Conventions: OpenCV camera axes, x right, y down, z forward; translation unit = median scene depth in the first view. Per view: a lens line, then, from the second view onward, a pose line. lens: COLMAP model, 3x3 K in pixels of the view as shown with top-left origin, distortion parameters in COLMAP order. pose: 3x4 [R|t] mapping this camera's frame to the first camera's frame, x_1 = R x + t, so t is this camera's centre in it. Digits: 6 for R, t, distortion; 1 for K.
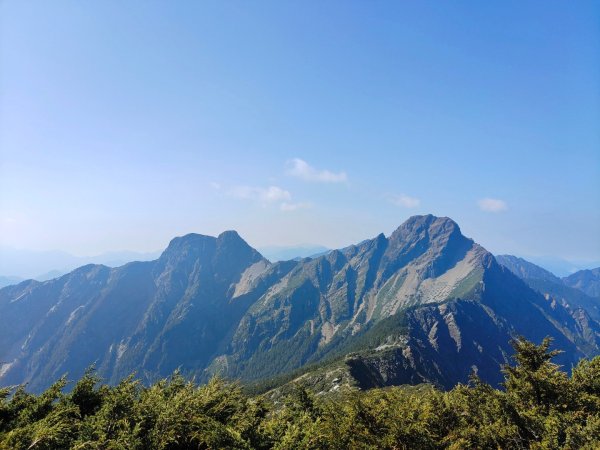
lens RADIAL K [[426.6, 0, 303.3], [0, 426.6, 225.4], [0, 0, 1]] dist [0.043104, -0.036024]
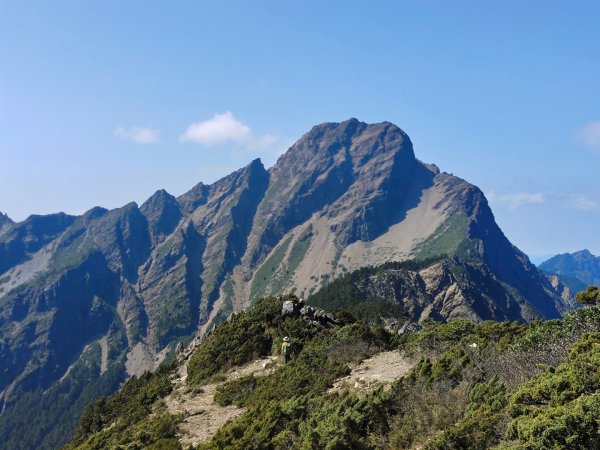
lens RADIAL K [[694.1, 0, 268.0], [0, 694.1, 221.6], [0, 0, 1]] dist [0.039060, 0.000000]
pose [[0.976014, -0.010862, 0.217437, 0.027634], [0.006230, 0.999739, 0.021978, 0.079318], [-0.217619, -0.020096, 0.975827, 0.256529]]
